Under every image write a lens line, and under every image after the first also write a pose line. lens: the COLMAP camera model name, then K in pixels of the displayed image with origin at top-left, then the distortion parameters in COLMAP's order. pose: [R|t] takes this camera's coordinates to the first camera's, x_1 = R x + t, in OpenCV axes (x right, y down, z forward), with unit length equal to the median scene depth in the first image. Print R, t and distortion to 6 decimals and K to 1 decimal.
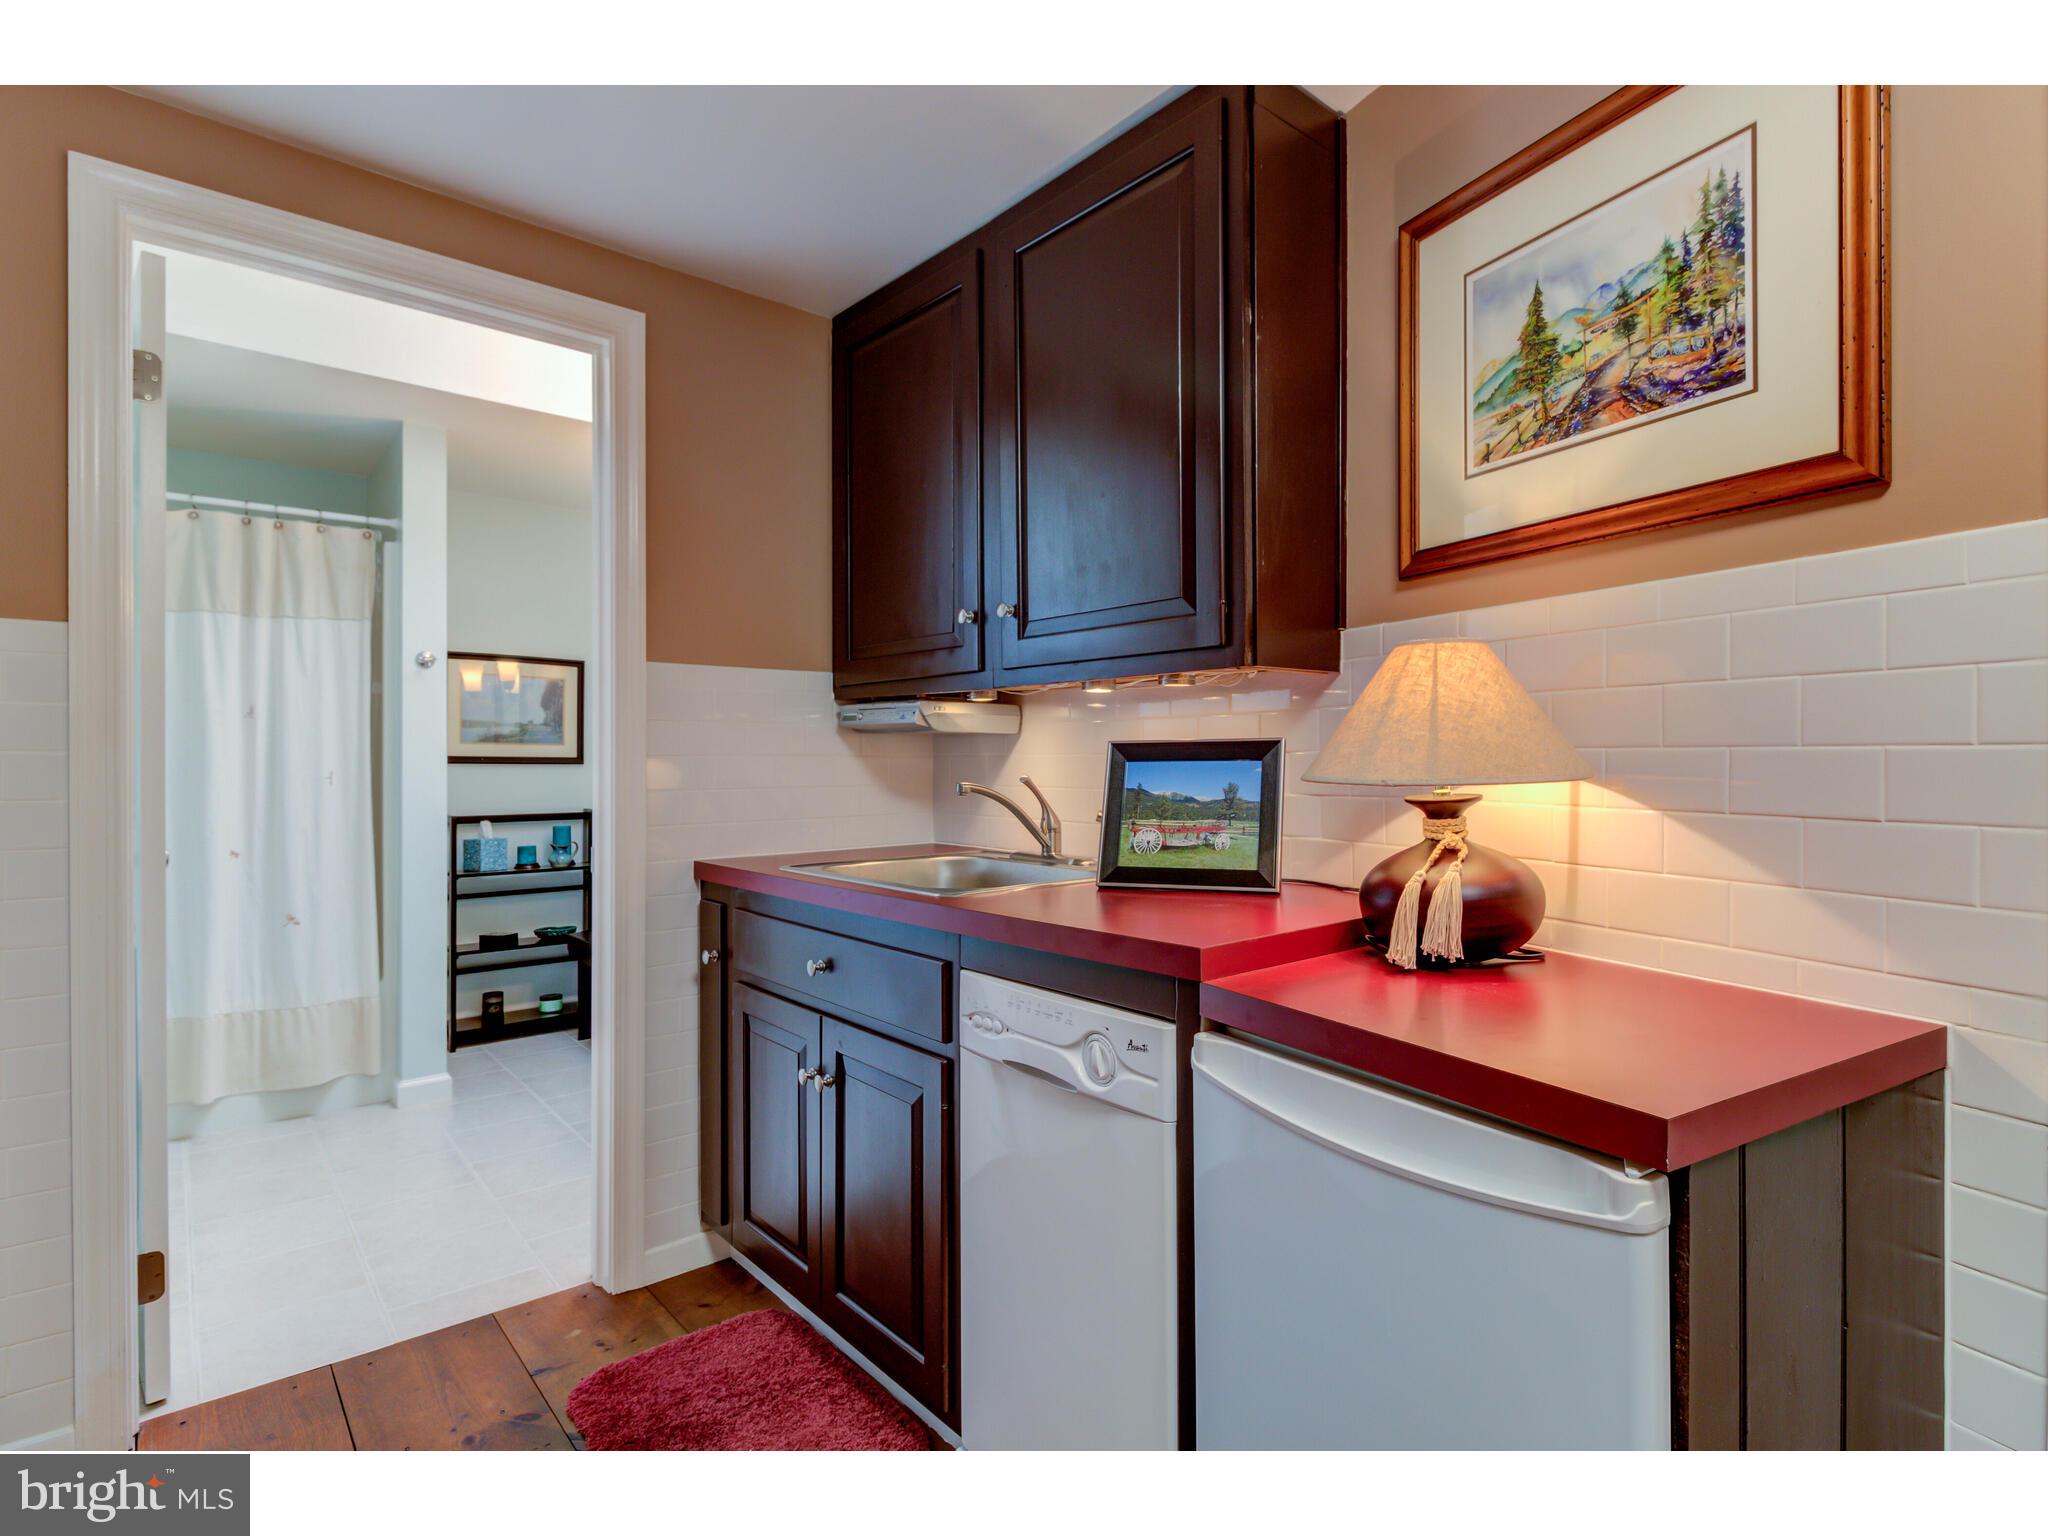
lens RADIAL K [[1028.4, 0, 1063.6], [0, 1028.4, 765.4], [0, 0, 1]] dist [0.044936, -0.021322]
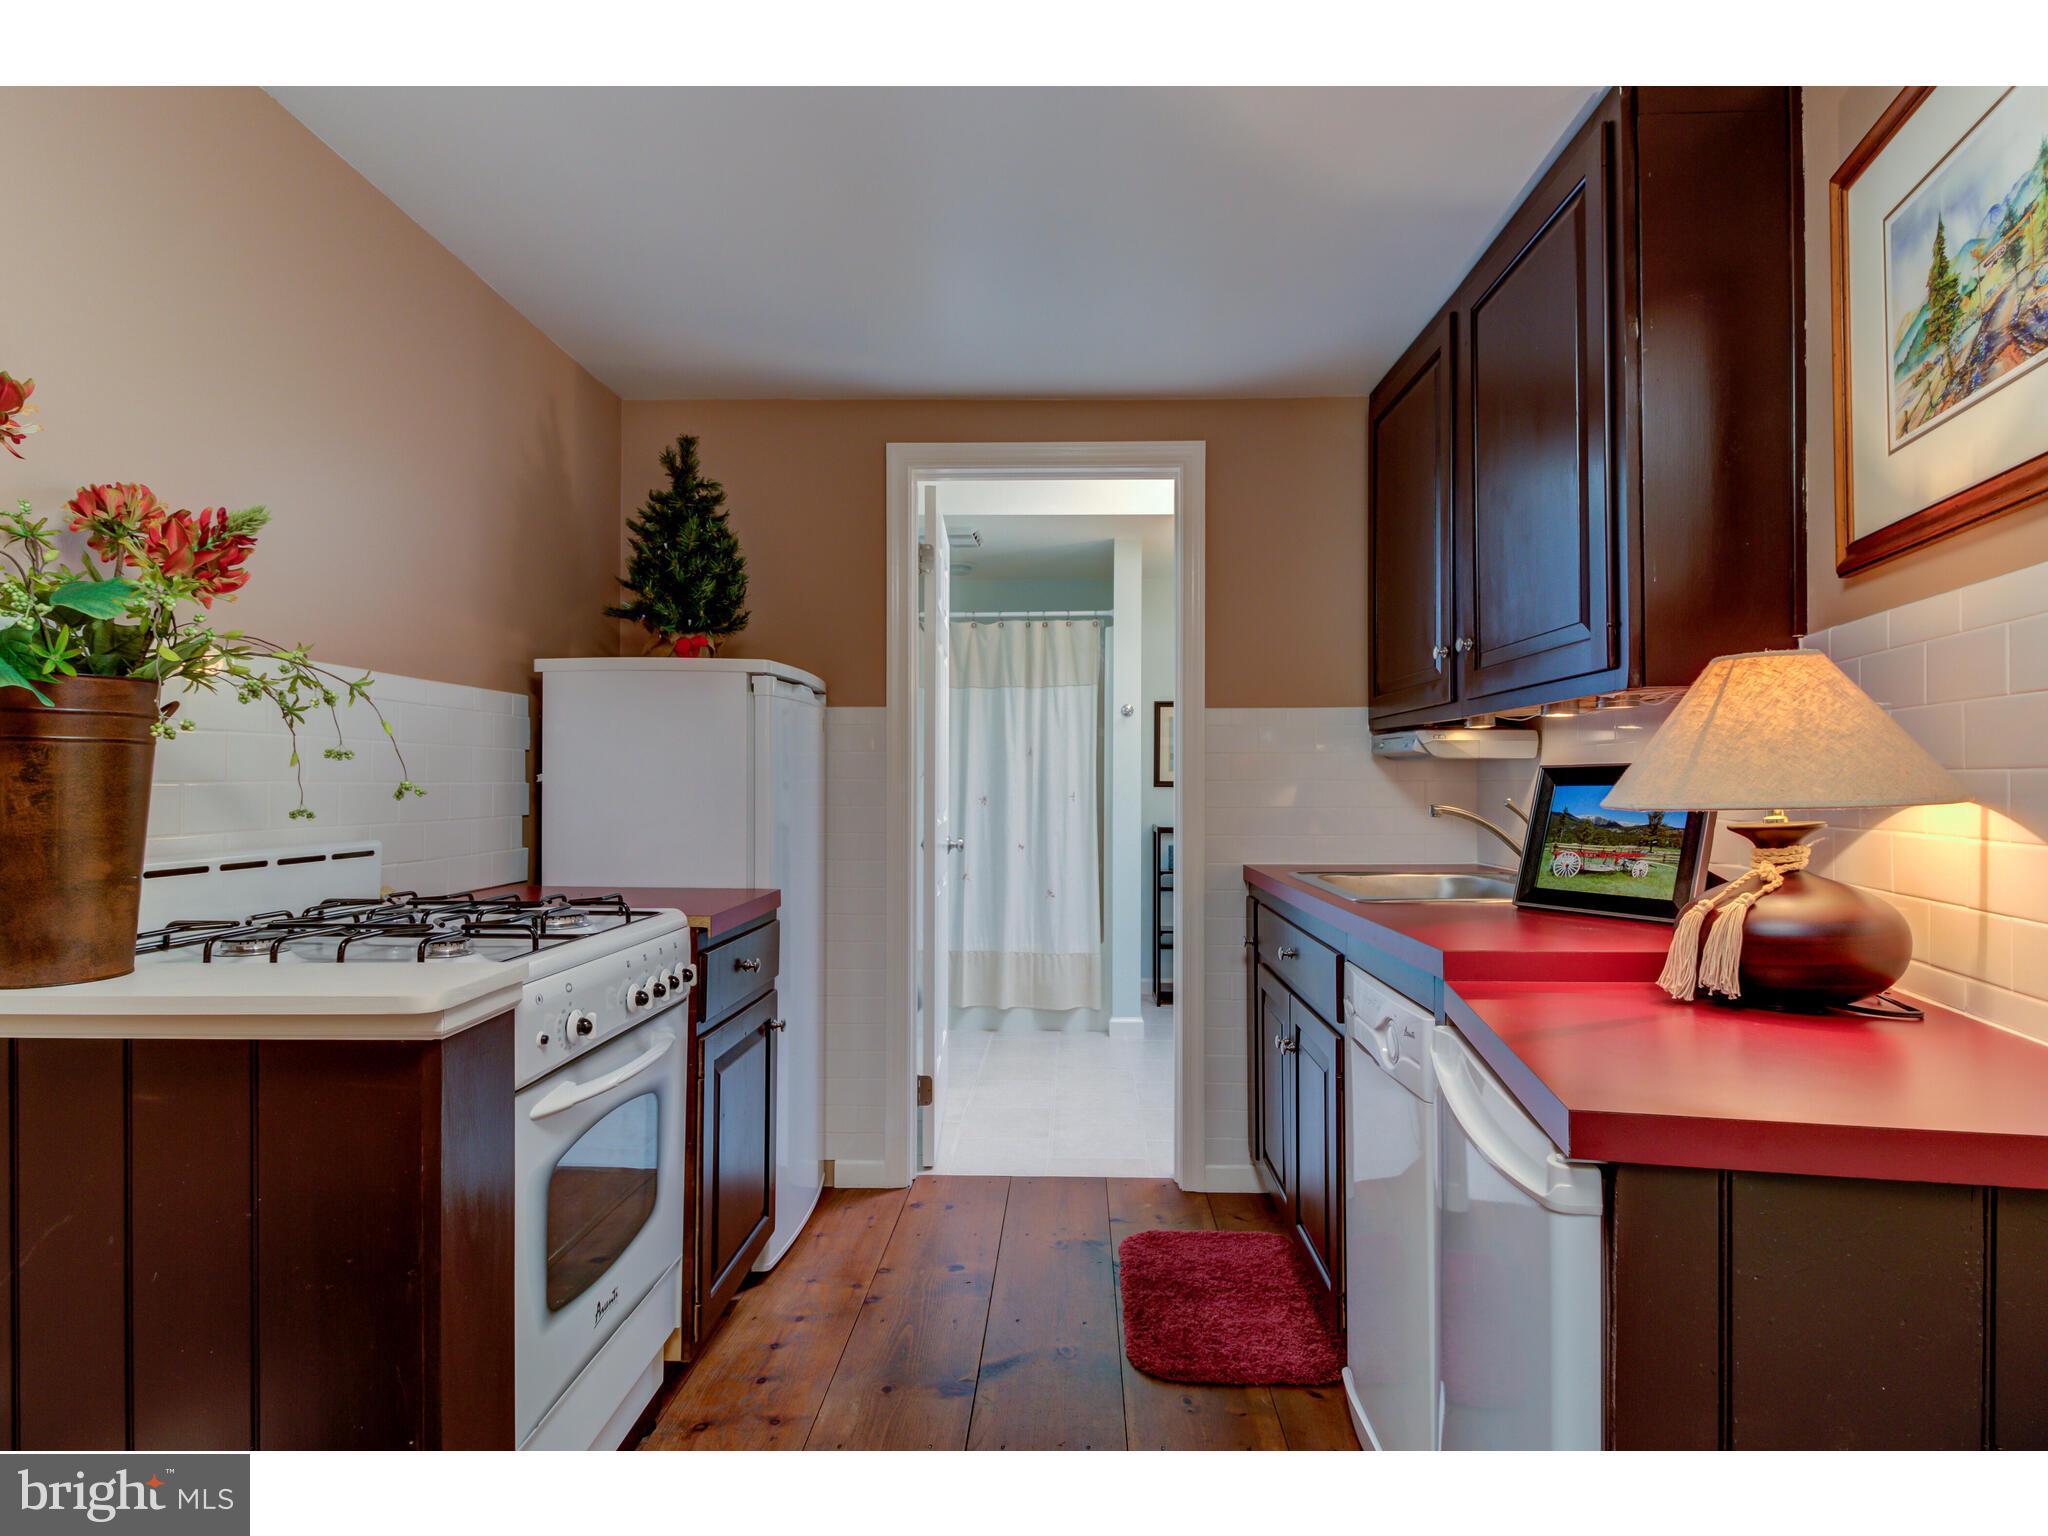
lens RADIAL K [[1013.4, 0, 1071.5], [0, 1013.4, 782.1], [0, 0, 1]] dist [0.024243, -0.000582]
pose [[0.748871, -0.001202, -0.662715, 0.385350], [-0.004032, 0.999972, -0.006371, 0.001221], [0.662704, 0.007443, 0.748845, -0.068348]]
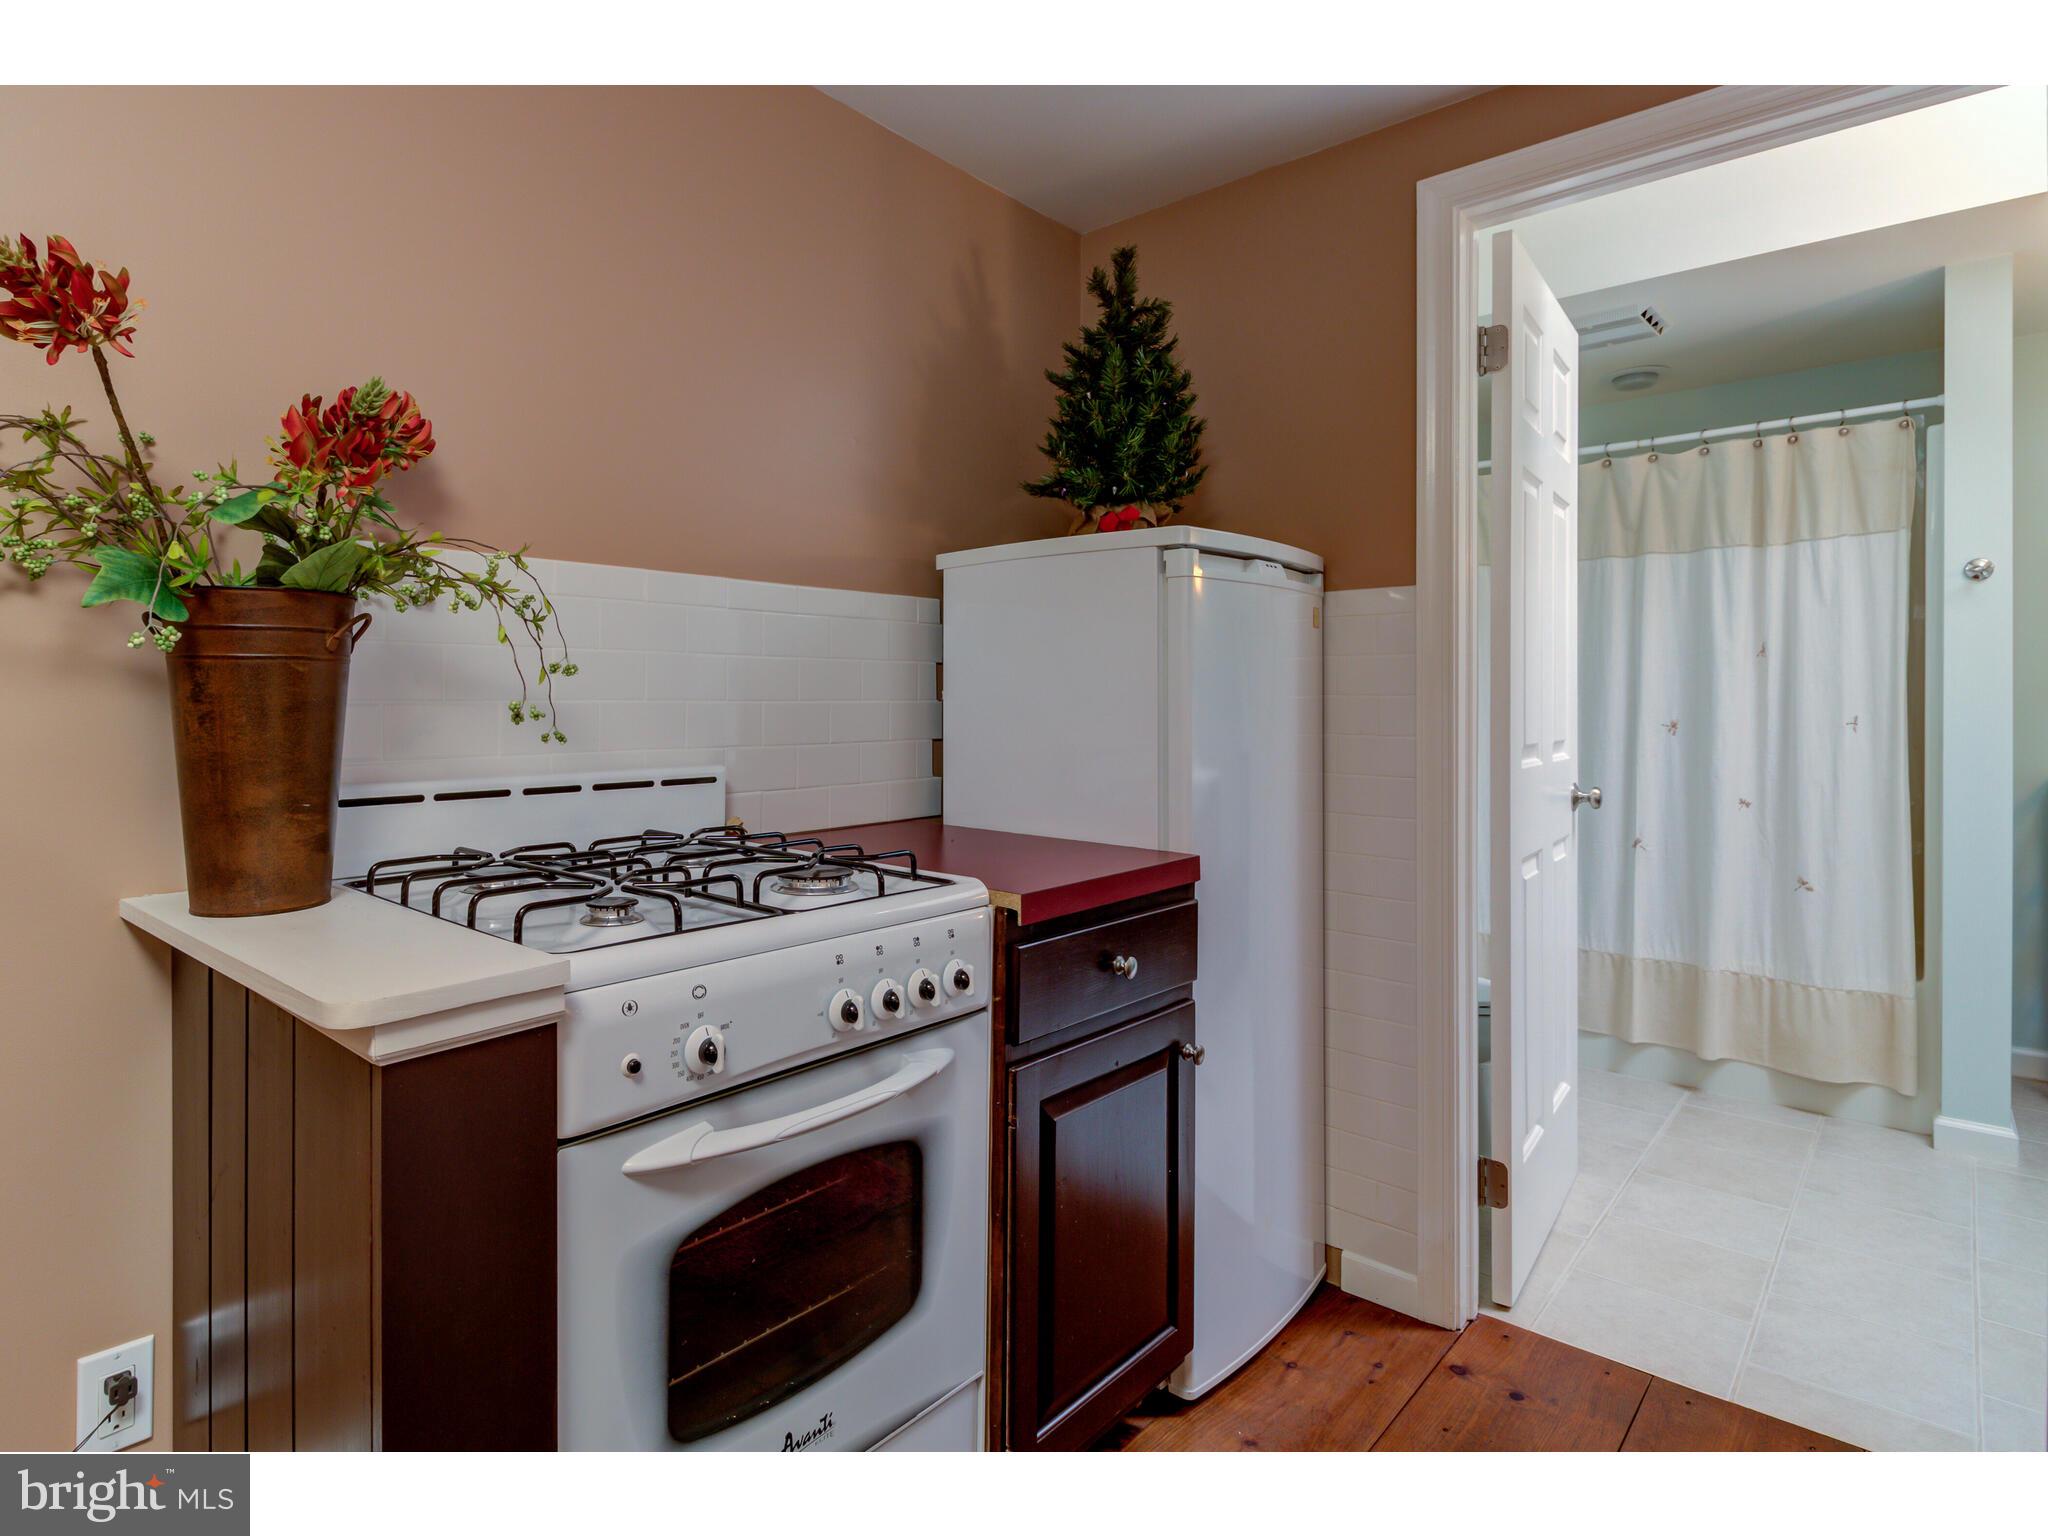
lens RADIAL K [[1093.8, 0, 936.6], [0, 1093.8, 698.8], [0, 0, 1]] dist [0.026865, -0.015878]
pose [[0.103914, -0.001629, -0.994585, 0.193730], [-0.005971, 0.999980, -0.002262, -0.003208], [0.994568, 0.006173, 0.103903, 0.310429]]
